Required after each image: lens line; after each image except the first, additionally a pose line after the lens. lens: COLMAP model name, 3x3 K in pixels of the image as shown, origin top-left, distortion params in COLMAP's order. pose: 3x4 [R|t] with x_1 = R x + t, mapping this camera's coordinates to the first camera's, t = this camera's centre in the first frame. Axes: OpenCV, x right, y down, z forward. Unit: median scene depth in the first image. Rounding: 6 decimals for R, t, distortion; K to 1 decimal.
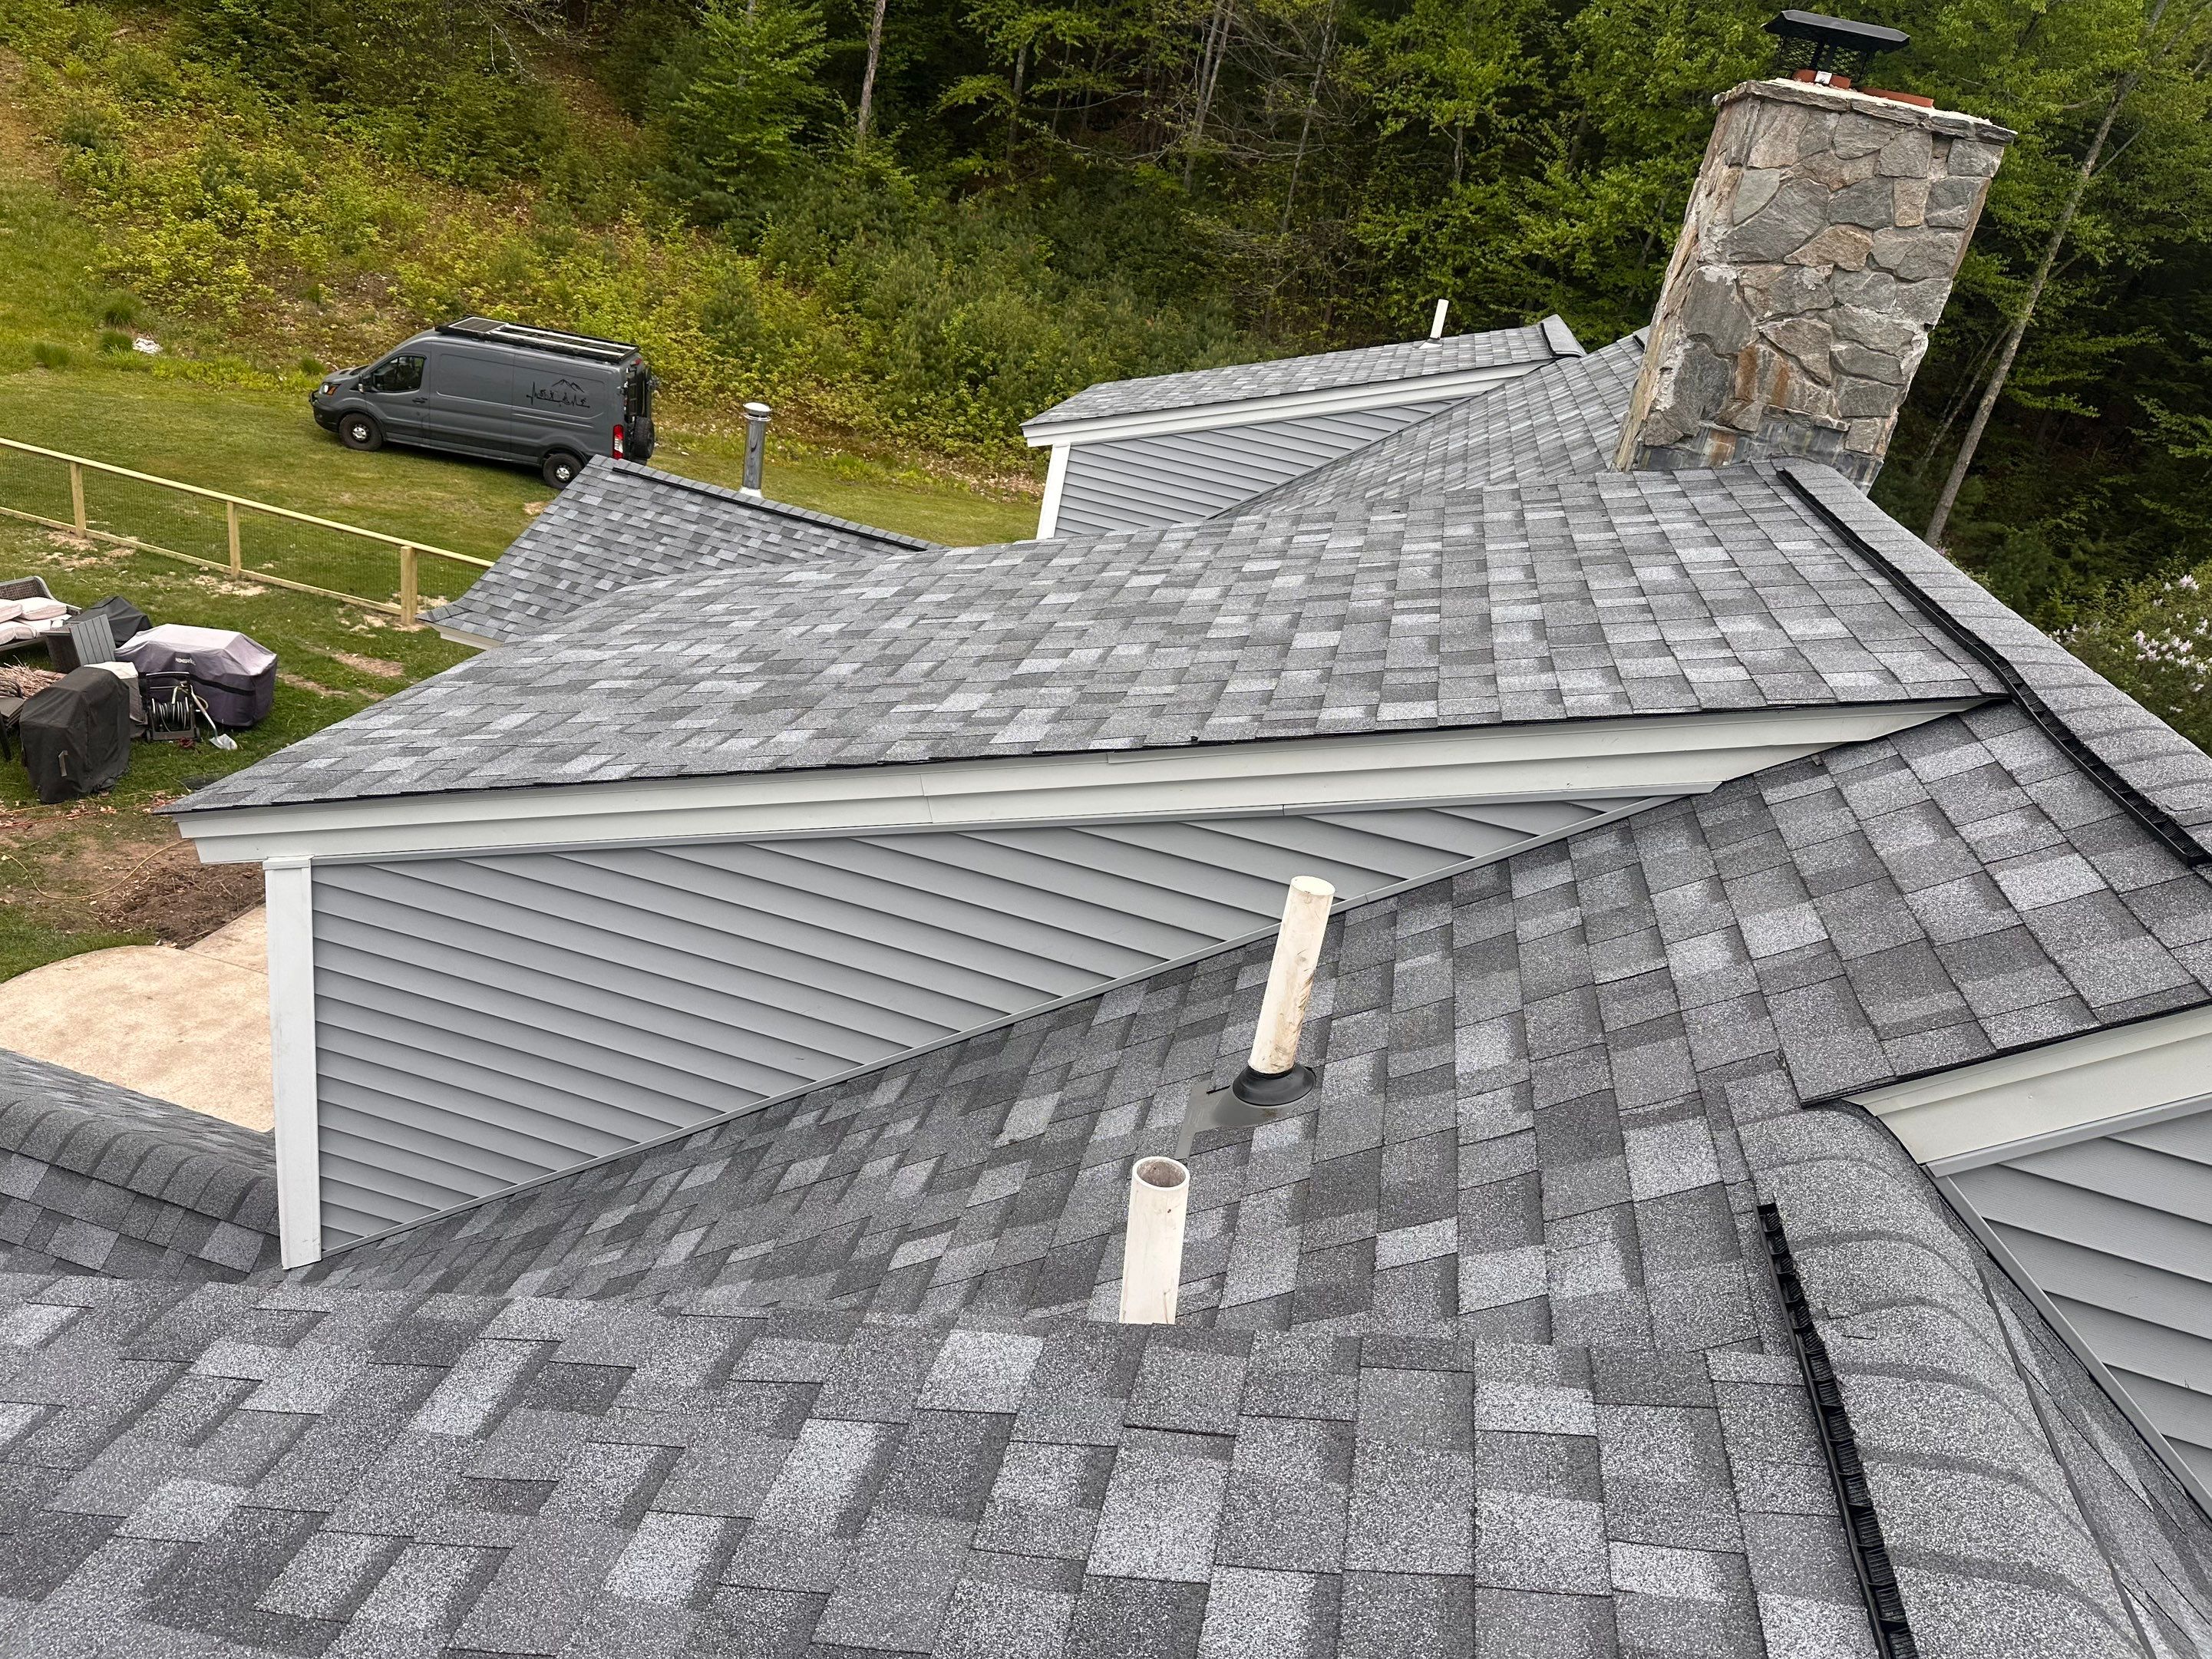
lens RADIAL K [[1535.0, 0, 1140.1], [0, 1535.0, 831.9], [0, 0, 1]] dist [0.045759, -0.062247]
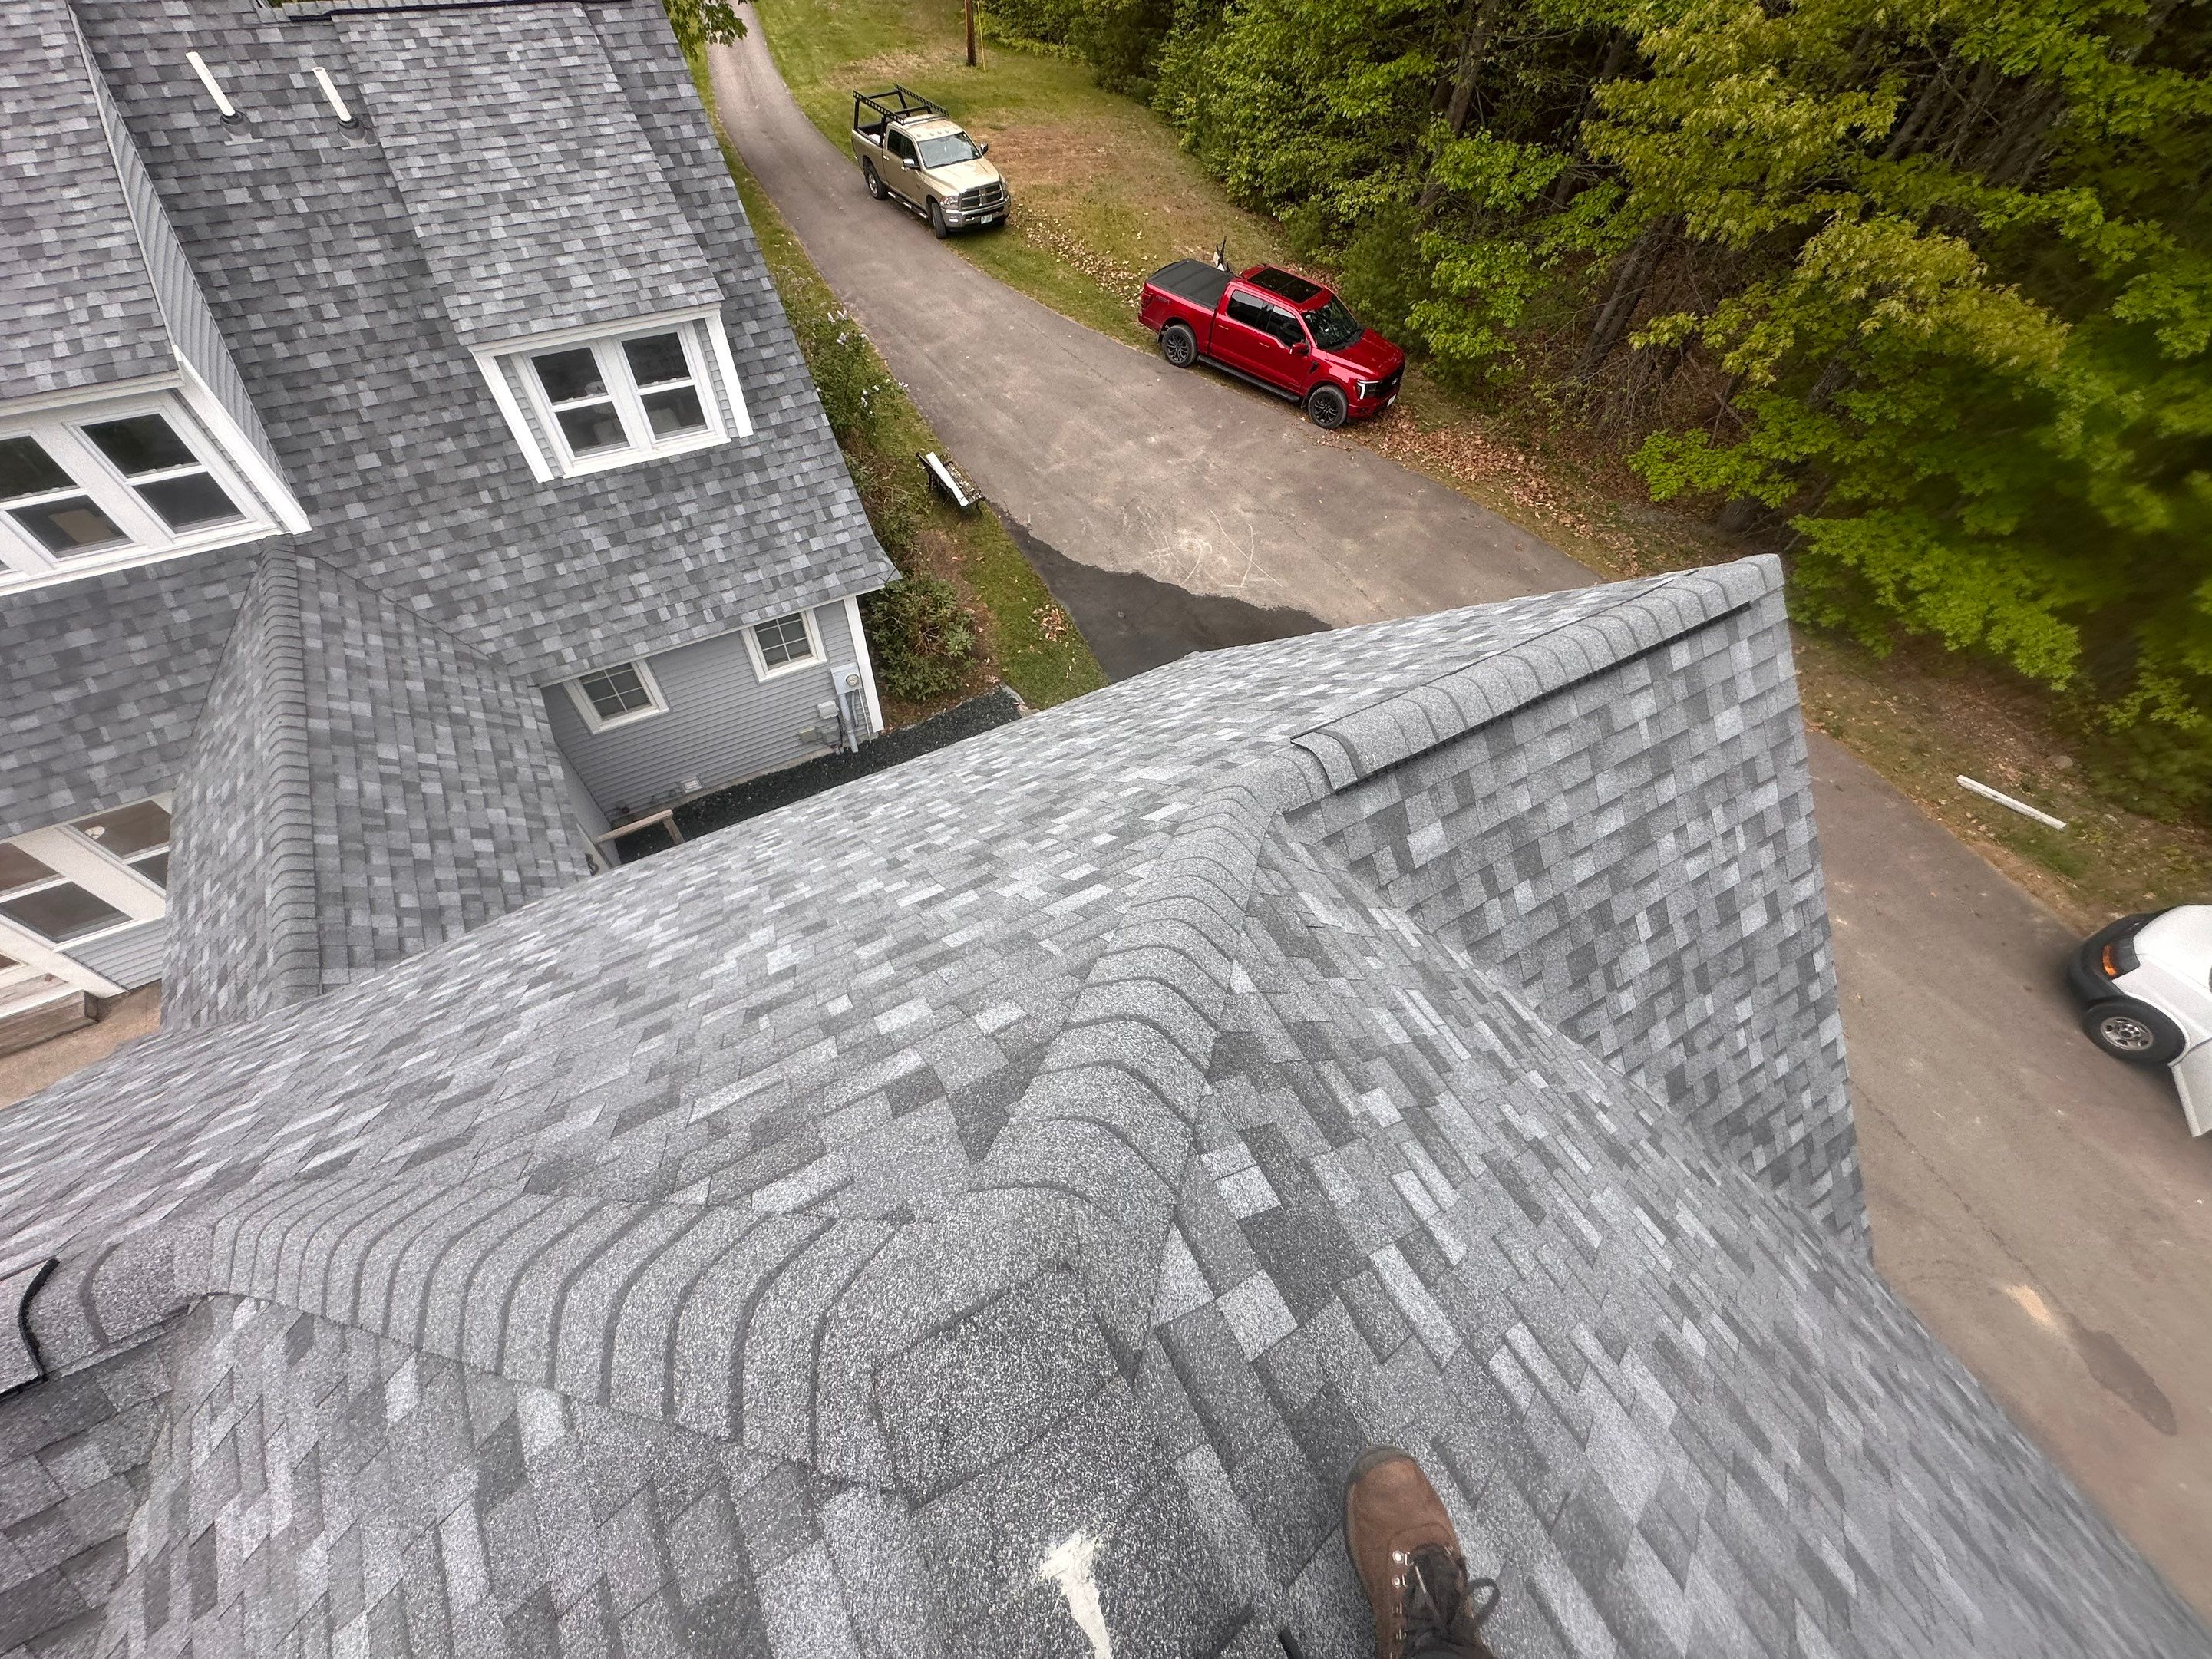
lens RADIAL K [[880.4, 0, 1105.0], [0, 880.4, 829.8], [0, 0, 1]] dist [-0.004122, 0.000560]
pose [[-0.640822, -0.726490, 0.248112, -0.256077], [0.139972, 0.207206, 0.968232, -0.105673], [-0.754821, 0.655193, -0.031094, 0.038084]]
